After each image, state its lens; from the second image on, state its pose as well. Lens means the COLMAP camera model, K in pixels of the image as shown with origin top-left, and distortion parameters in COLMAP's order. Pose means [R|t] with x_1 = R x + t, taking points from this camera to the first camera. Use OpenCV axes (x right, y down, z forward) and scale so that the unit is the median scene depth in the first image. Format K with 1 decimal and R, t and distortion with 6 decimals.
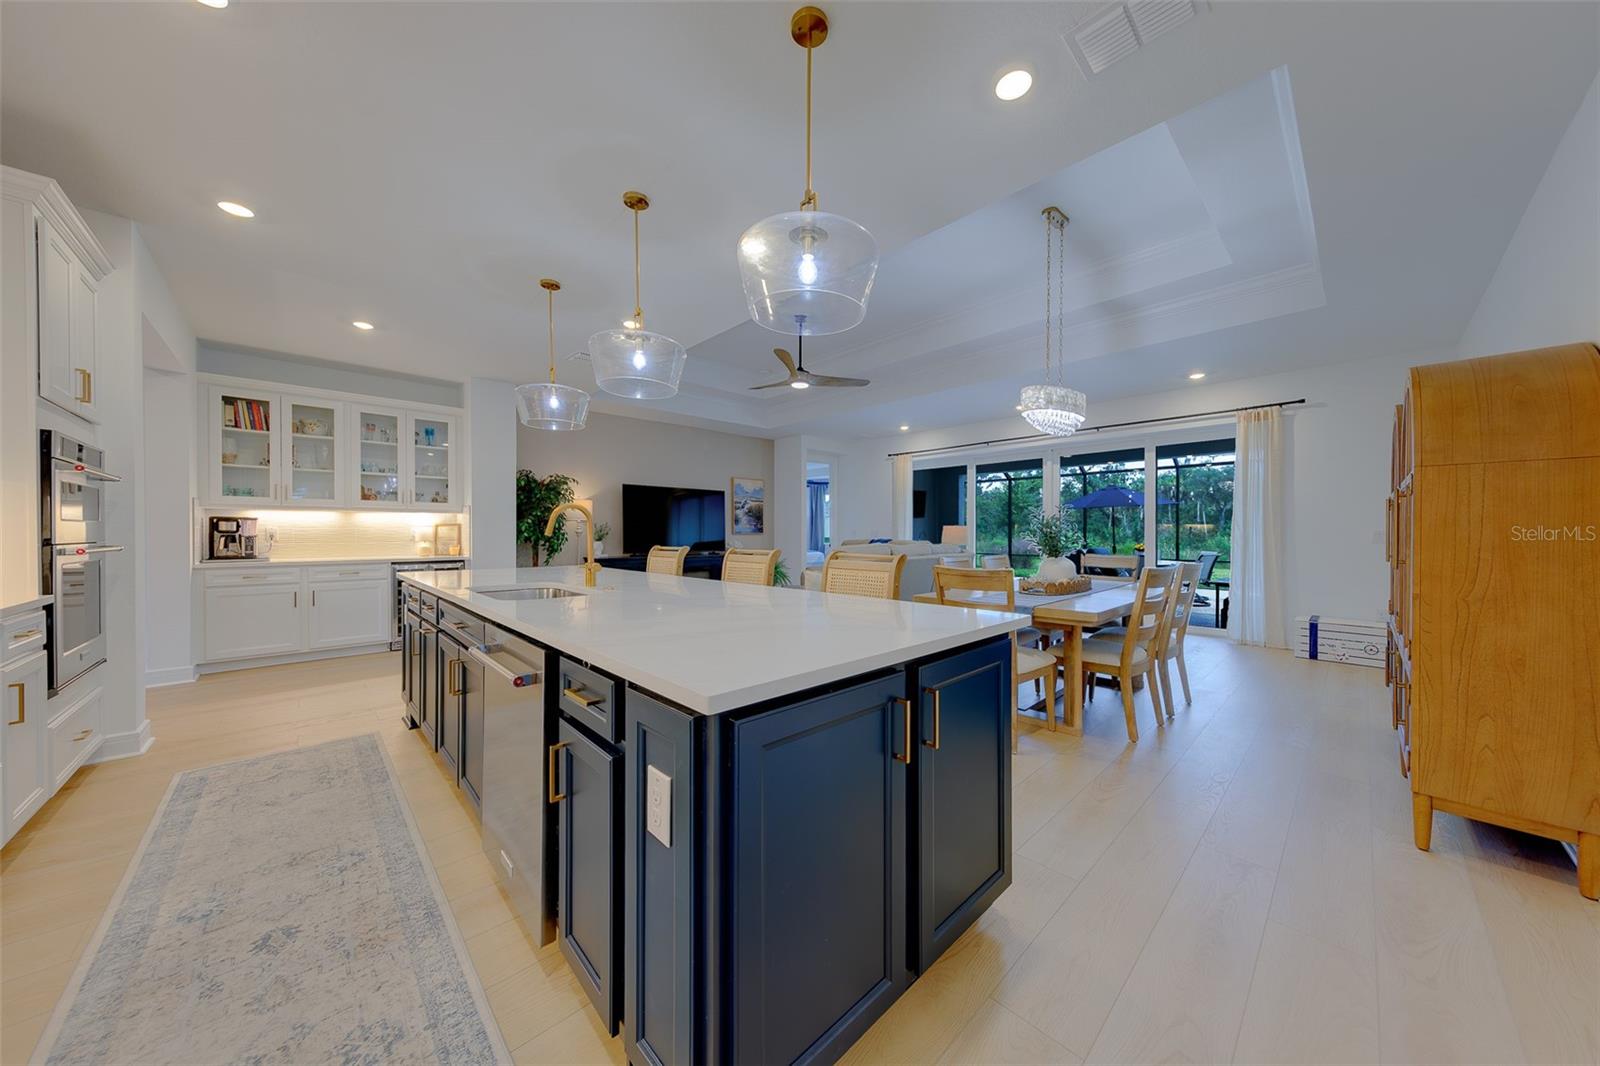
lens RADIAL K [[521.8, 0, 804.5], [0, 521.8, 540.6], [0, 0, 1]] dist [0.004707, -0.000128]
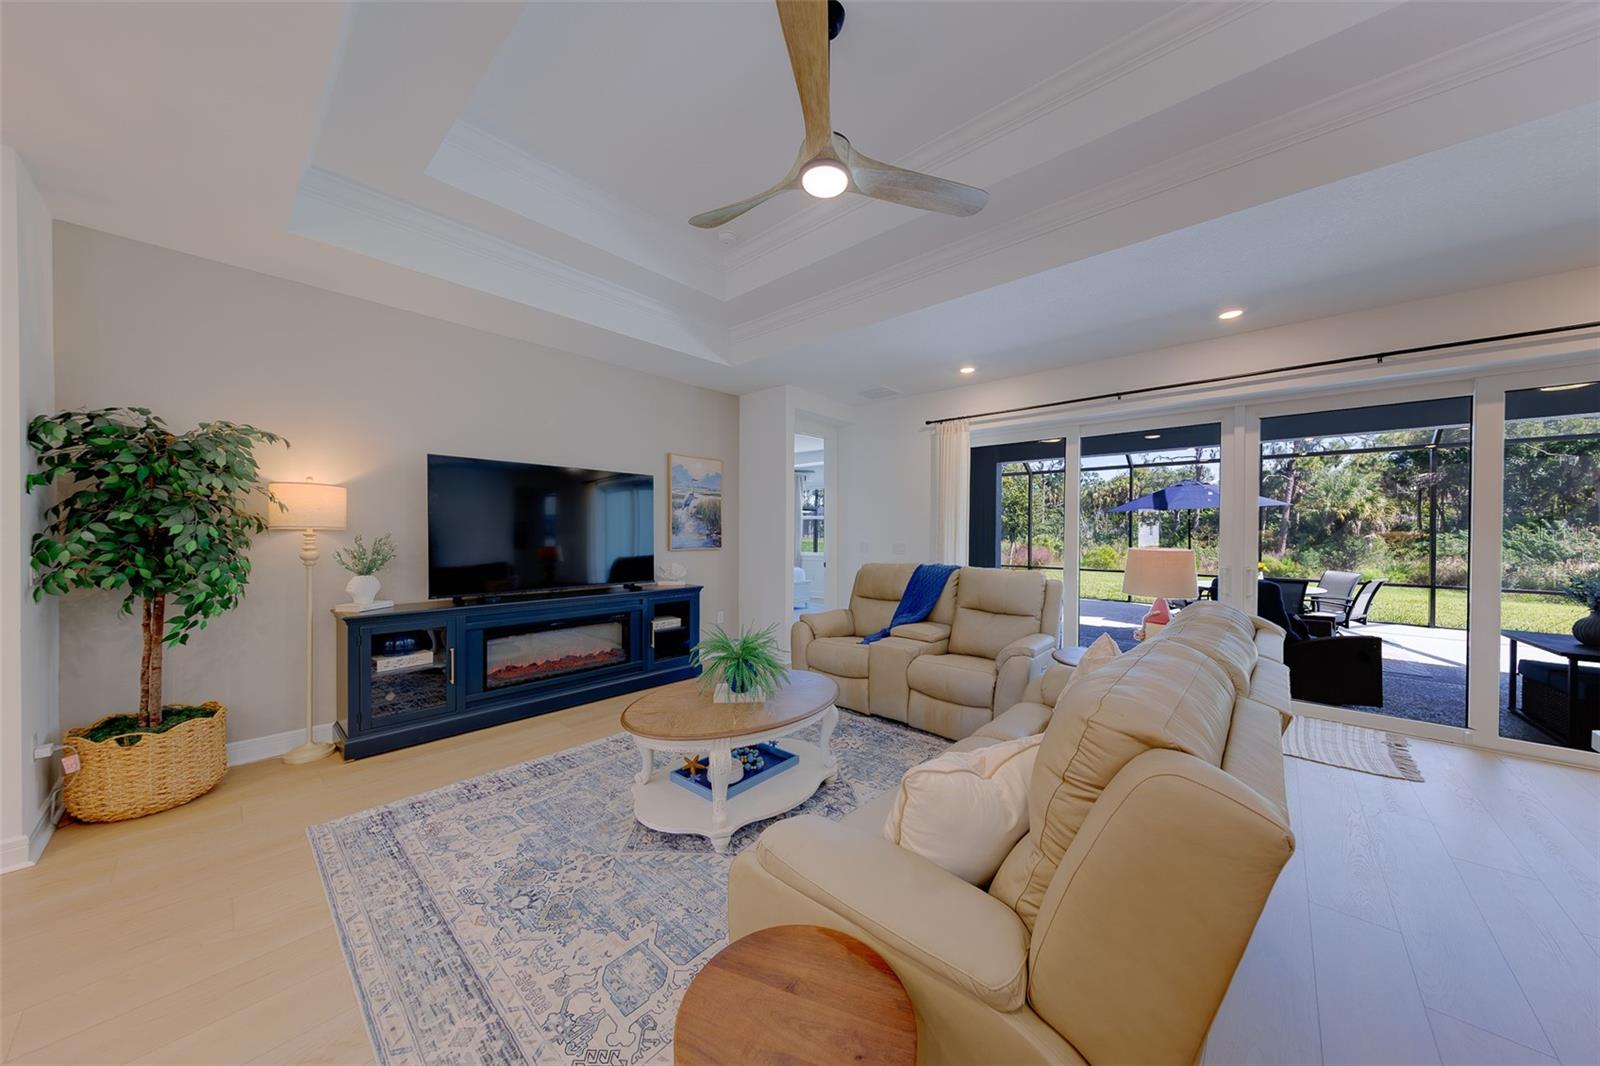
lens RADIAL K [[530.1, 0, 802.4], [0, 530.1, 540.1], [0, 0, 1]] dist [0.006771, -0.000058]
pose [[0.996858, 0.003249, 0.079138, -0.036004], [-0.003391, 0.999993, 0.001655, -0.025903], [-0.079132, -0.001919, 0.996862, 0.400685]]
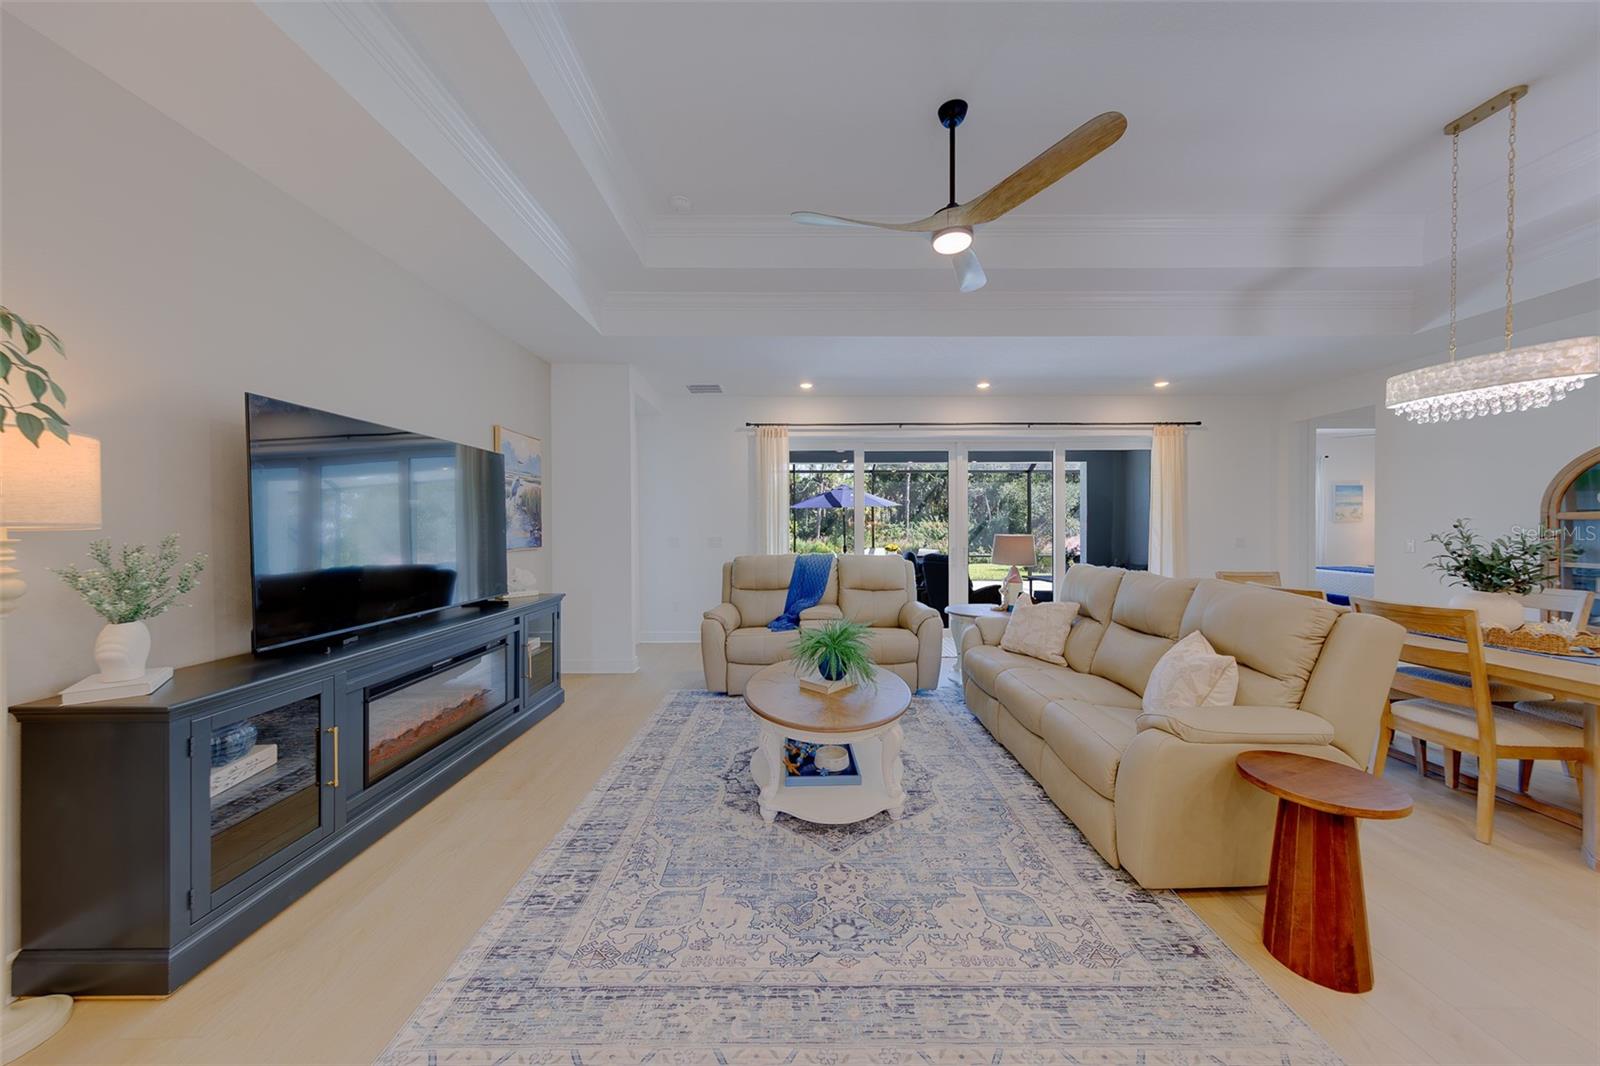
lens RADIAL K [[530.9, 0, 806.3], [0, 530.9, 527.8], [0, 0, 1]] dist [0.006552, -0.000074]
pose [[0.687867, -0.006853, 0.725804, -0.291929], [0.015605, 0.999864, -0.005349, -0.027645], [-0.725669, 0.015006, 0.687881, 0.499199]]
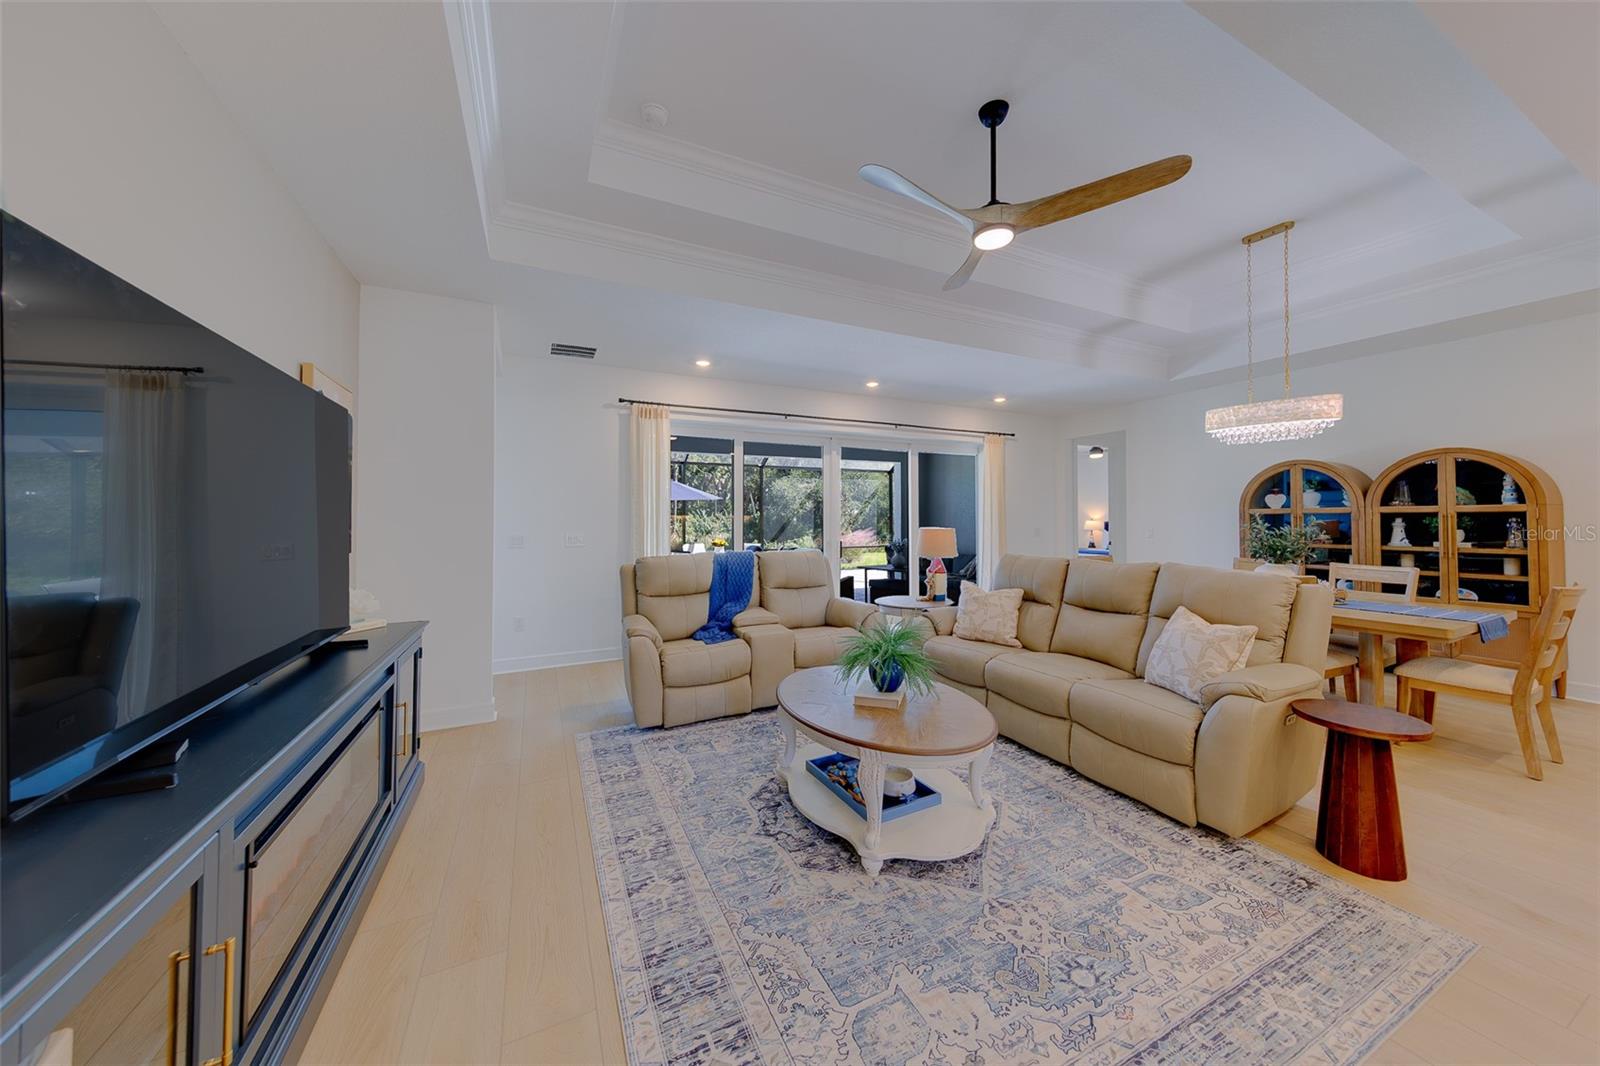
lens RADIAL K [[534.4, 0, 810.8], [0, 534.4, 508.6], [0, 0, 1]] dist [0.006992, -0.000028]
pose [[0.301909, 0.014691, 0.953224, -0.338217], [0.021716, 0.999516, -0.022282, -0.030543], [-0.953089, 0.027428, 0.301444, 0.659366]]
